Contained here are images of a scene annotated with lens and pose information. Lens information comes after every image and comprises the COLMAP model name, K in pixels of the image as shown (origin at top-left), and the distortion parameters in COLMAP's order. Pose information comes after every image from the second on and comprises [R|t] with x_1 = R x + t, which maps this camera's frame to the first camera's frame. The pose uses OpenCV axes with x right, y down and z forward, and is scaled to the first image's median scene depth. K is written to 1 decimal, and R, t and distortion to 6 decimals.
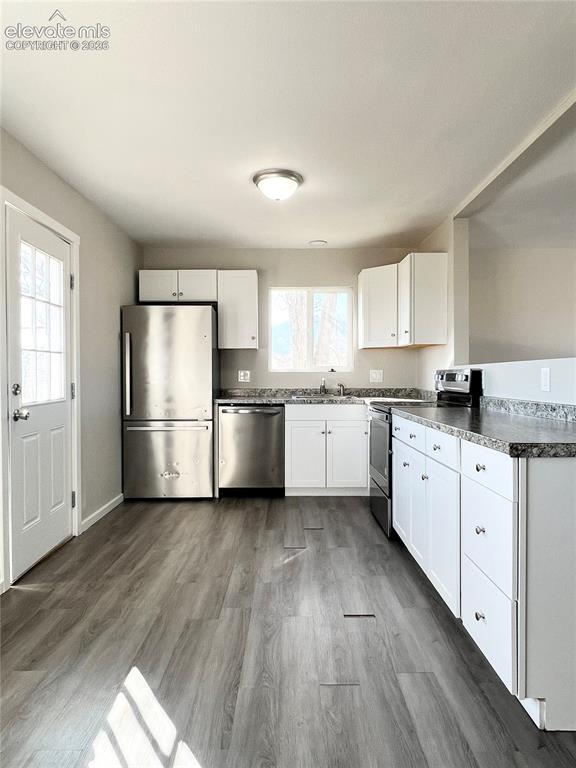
lens RADIAL K [[510.7, 0, 288.0], [0, 510.7, 384.0], [0, 0, 1]] dist [0.003337, 0.000432]
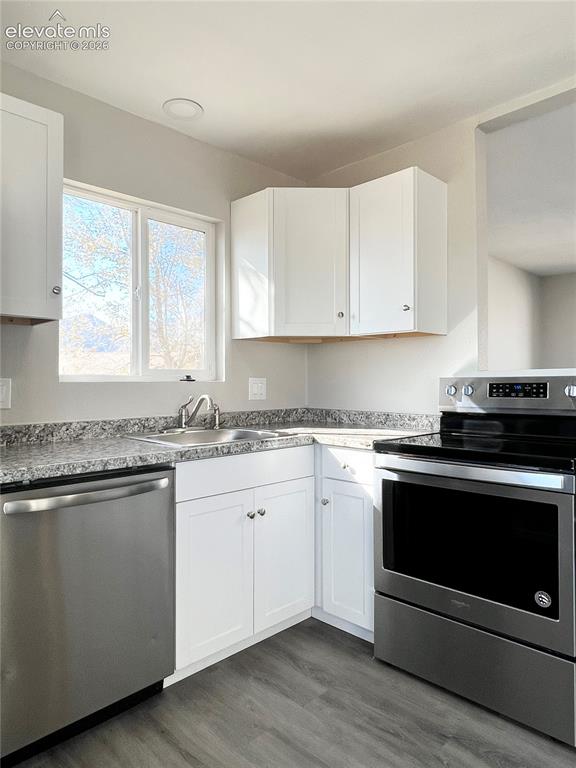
lens RADIAL K [[510.7, 0, 288.0], [0, 510.7, 384.0], [0, 0, 1]] dist [0.003337, 0.000432]
pose [[0.704954, -0.008524, 0.709202, -0.205774], [0.016741, 0.999849, -0.004624, -0.017748], [-0.709056, 0.015132, 0.704990, 0.586695]]
